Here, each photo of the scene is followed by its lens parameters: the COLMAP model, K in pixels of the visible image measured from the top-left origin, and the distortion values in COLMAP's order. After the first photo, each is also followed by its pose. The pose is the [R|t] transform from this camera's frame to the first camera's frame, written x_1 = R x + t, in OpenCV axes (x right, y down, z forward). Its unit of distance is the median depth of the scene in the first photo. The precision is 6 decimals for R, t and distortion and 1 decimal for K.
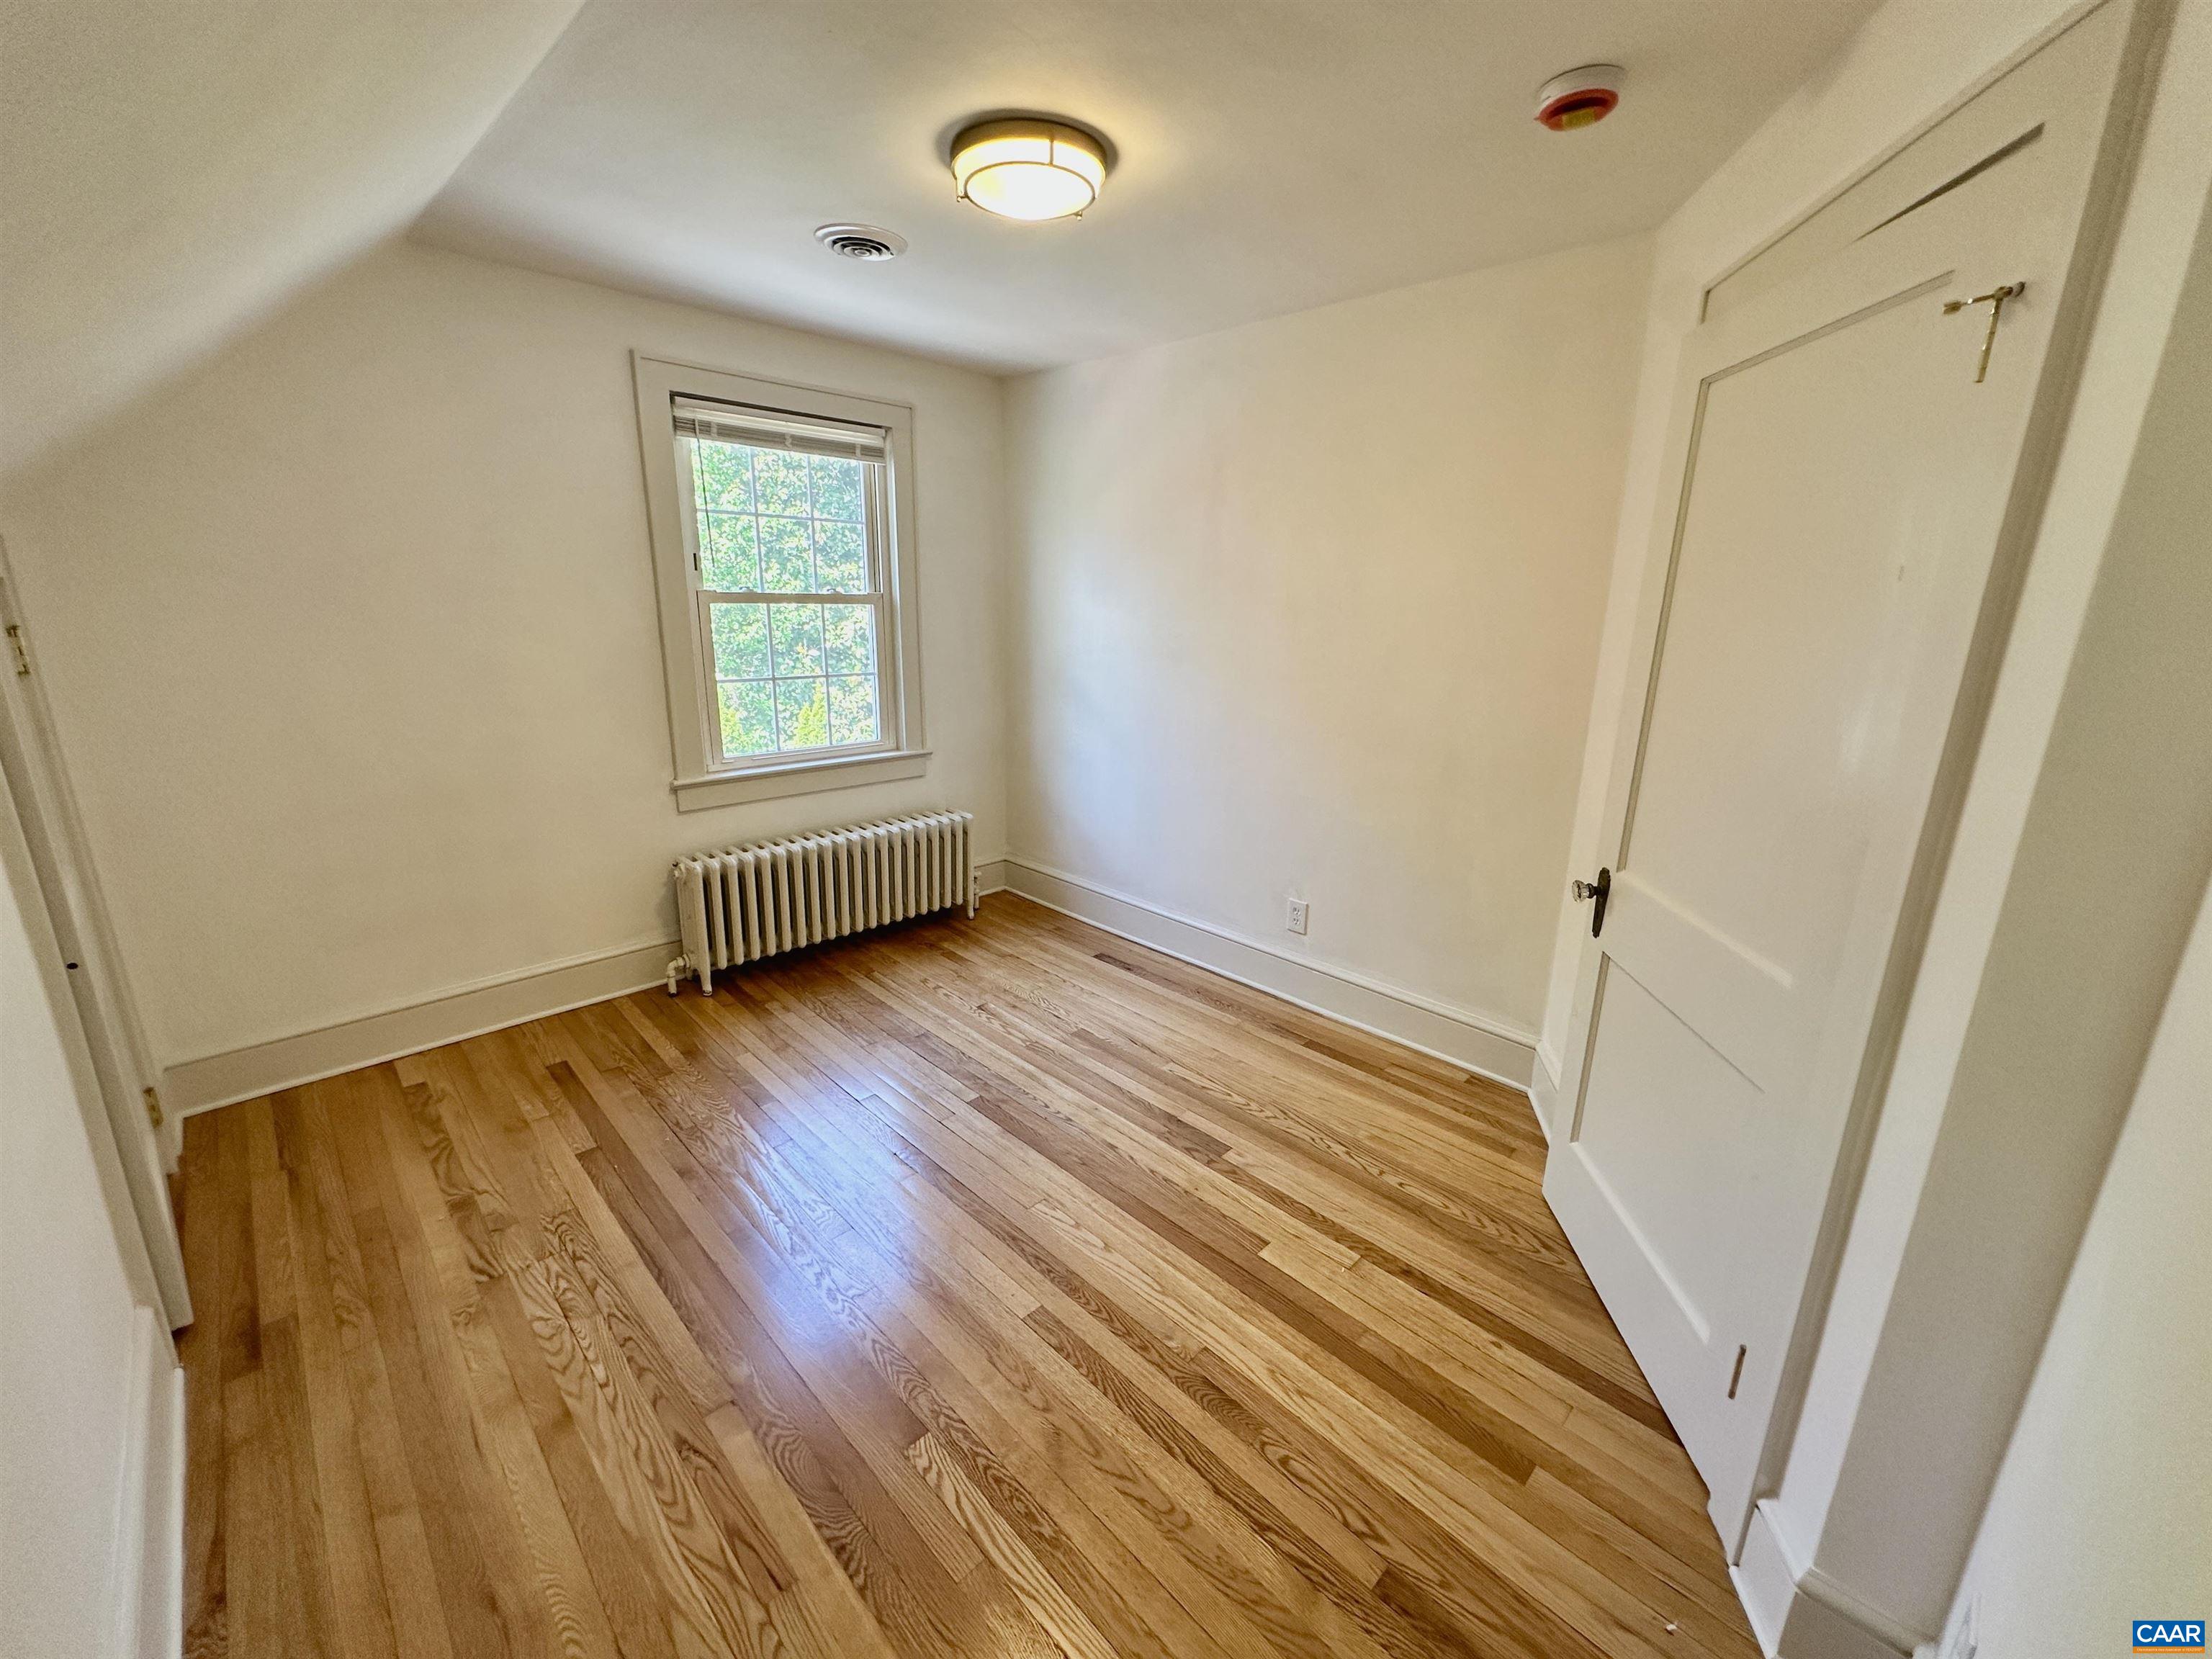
lens RADIAL K [[881.4, 0, 1106.0], [0, 881.4, 829.5], [0, 0, 1]] dist [0.001342, 0.000251]
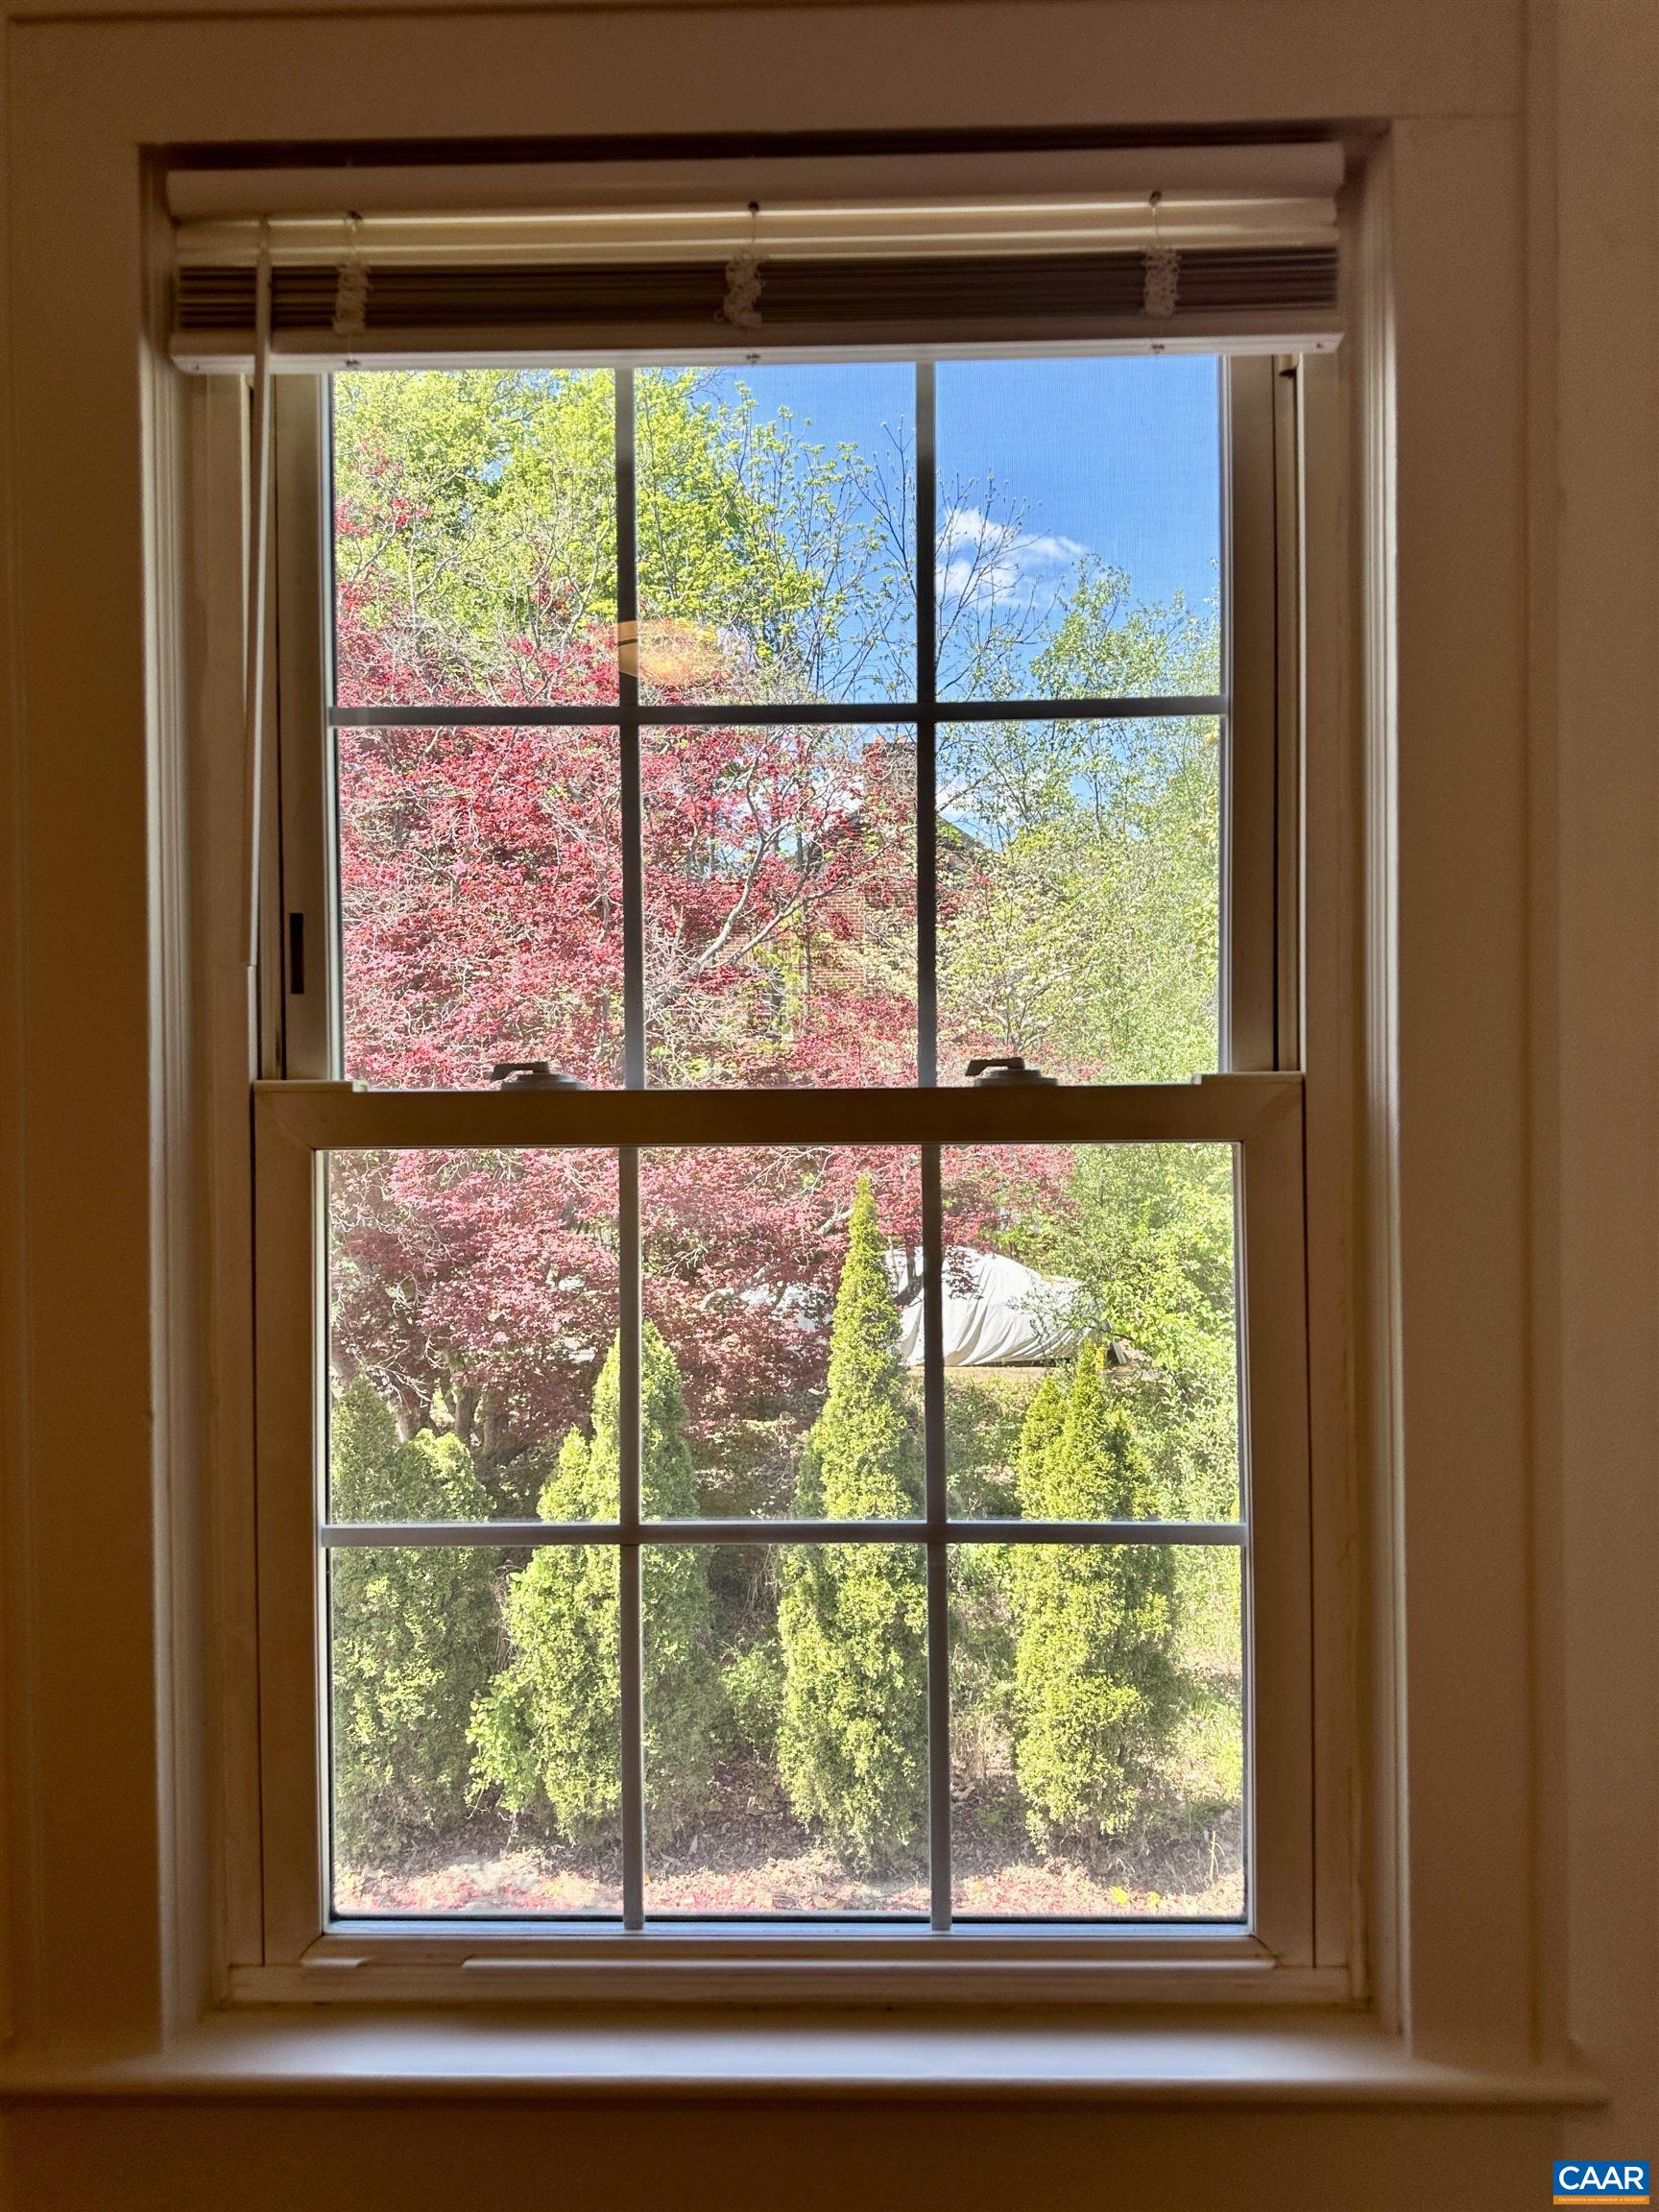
lens RADIAL K [[1568.3, 0, 829.5], [0, 1568.3, 1106.0], [0, 0, 1]] dist [0.066400, -0.084547]
pose [[0.699475, -0.018414, -0.714420, -0.105013], [-0.159036, 0.970591, -0.180725, -0.203255], [0.696737, 0.240031, 0.675975, 0.774225]]
